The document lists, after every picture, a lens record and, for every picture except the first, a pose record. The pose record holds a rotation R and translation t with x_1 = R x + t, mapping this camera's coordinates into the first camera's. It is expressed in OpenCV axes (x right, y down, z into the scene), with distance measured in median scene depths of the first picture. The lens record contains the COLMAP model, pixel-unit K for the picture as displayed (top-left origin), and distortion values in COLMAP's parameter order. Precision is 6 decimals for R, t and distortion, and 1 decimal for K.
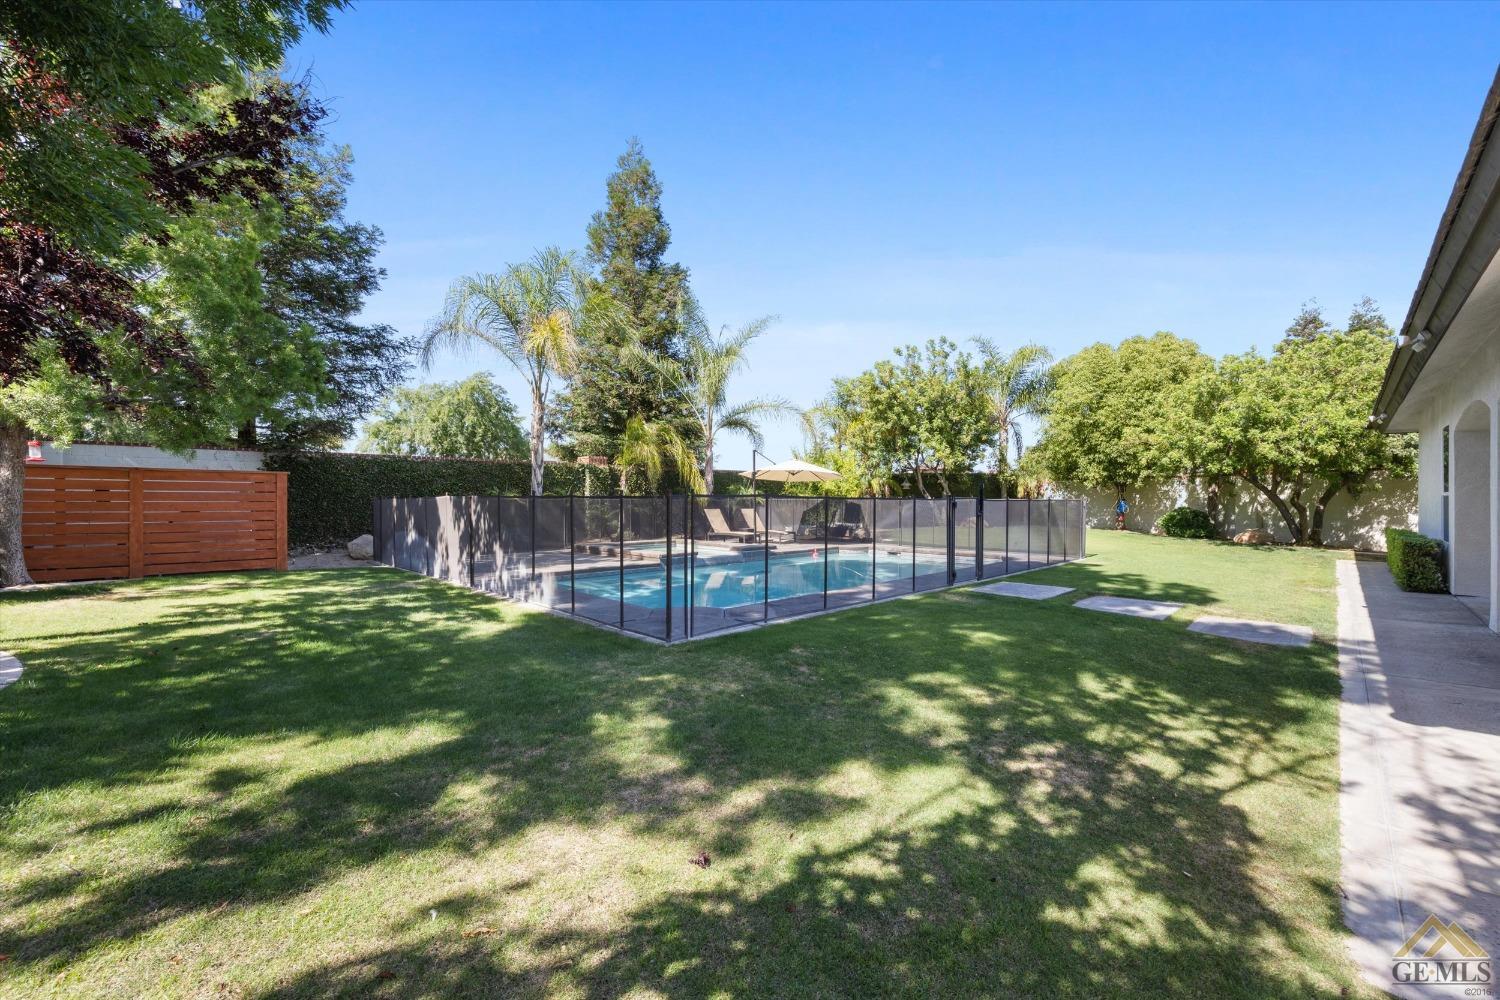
lens RADIAL K [[602.2, 0, 747.5], [0, 602.2, 503.8], [0, 0, 1]] dist [-0.004271, 0.000975]
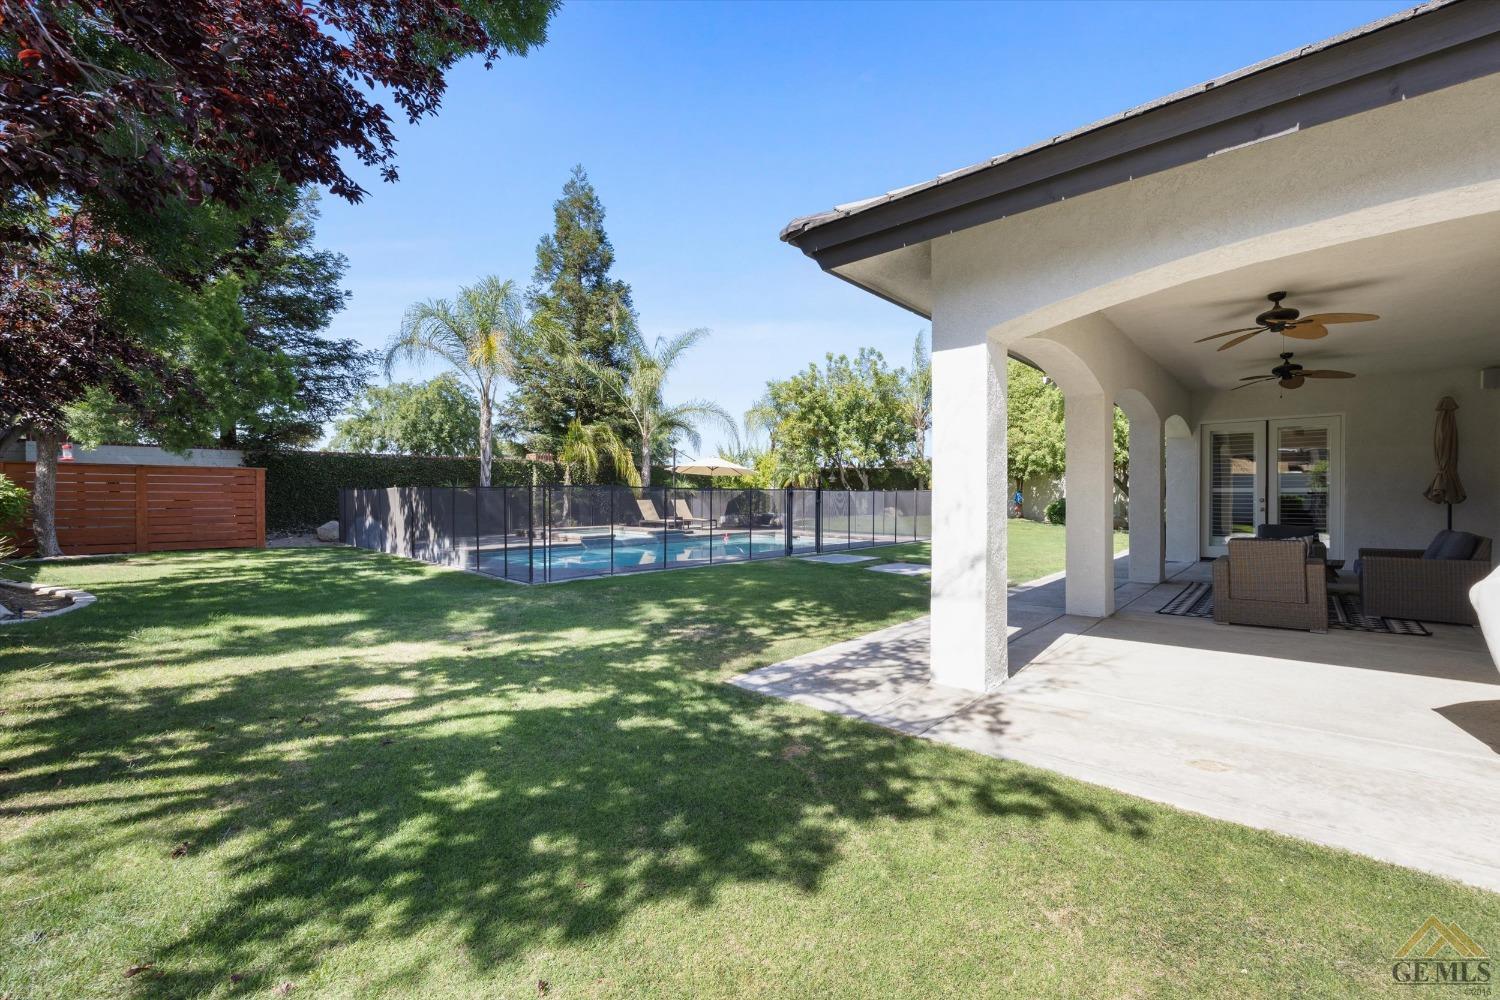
lens RADIAL K [[602.2, 0, 749.3], [0, 602.2, 500.3], [0, 0, 1]] dist [-0.004271, 0.000975]
pose [[0.999571, -0.001273, 0.029244, 0.099885], [0.001154, 0.999991, 0.004086, 0.004728], [-0.029249, -0.004050, 0.999564, -0.136463]]
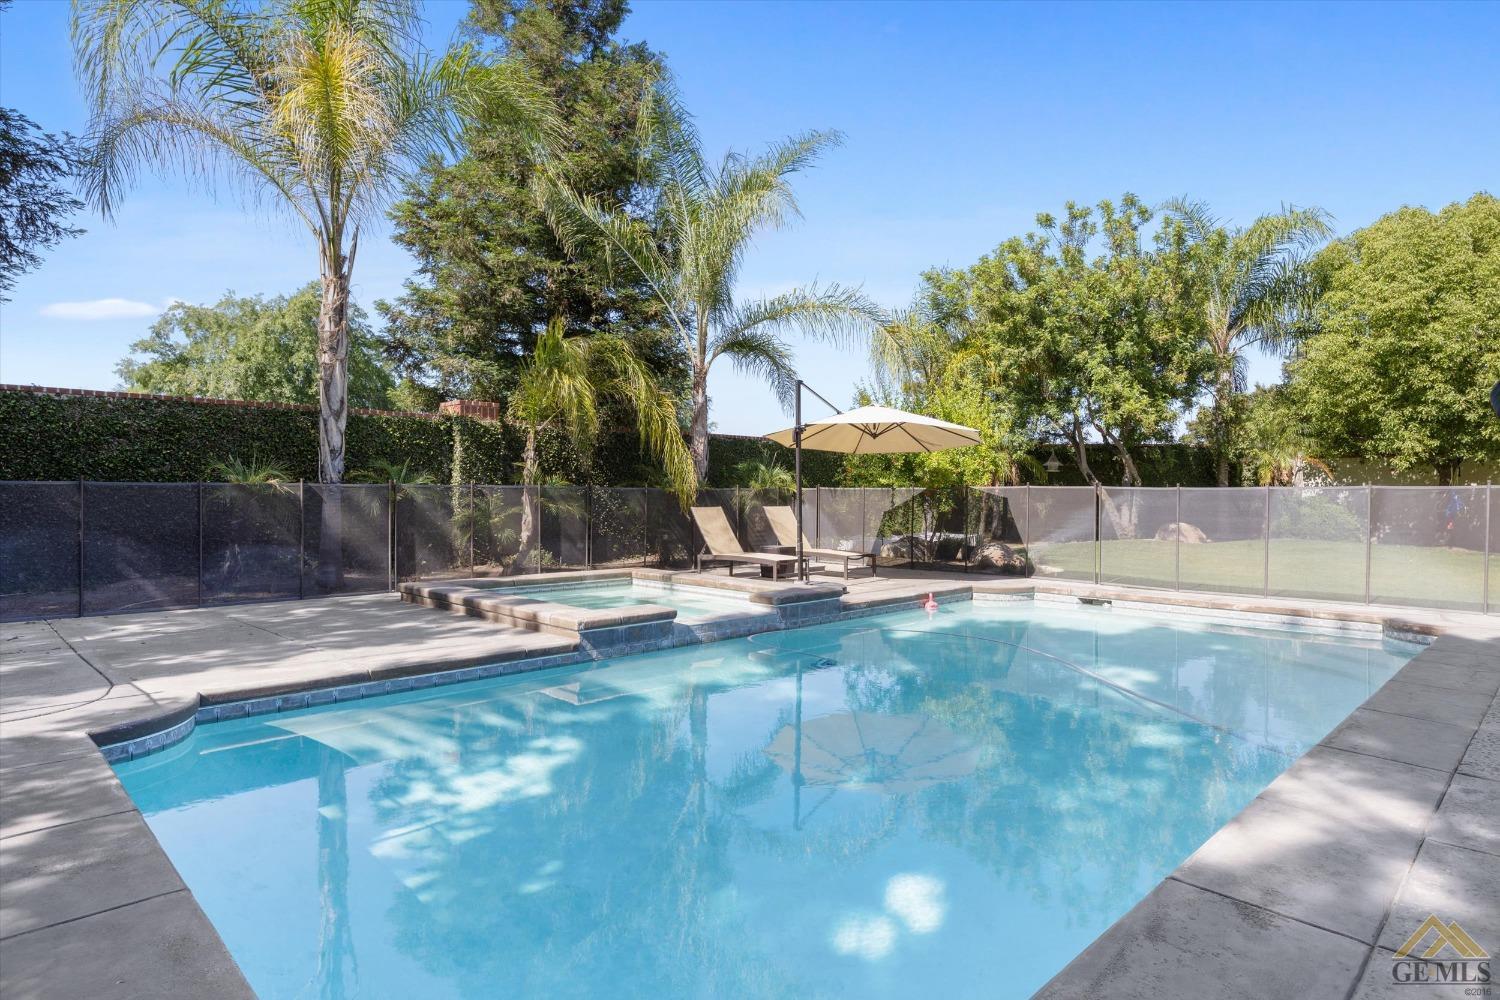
lens RADIAL K [[841.0, 0, 755.1], [0, 841.0, 485.7], [0, 0, 1]] dist [-0.014123, 0.001918]
pose [[0.999976, 0.002360, 0.006506, -0.022066], [-0.002242, 0.999832, -0.018188, 0.003694], [-0.006548, 0.018173, 0.999813, 0.289488]]
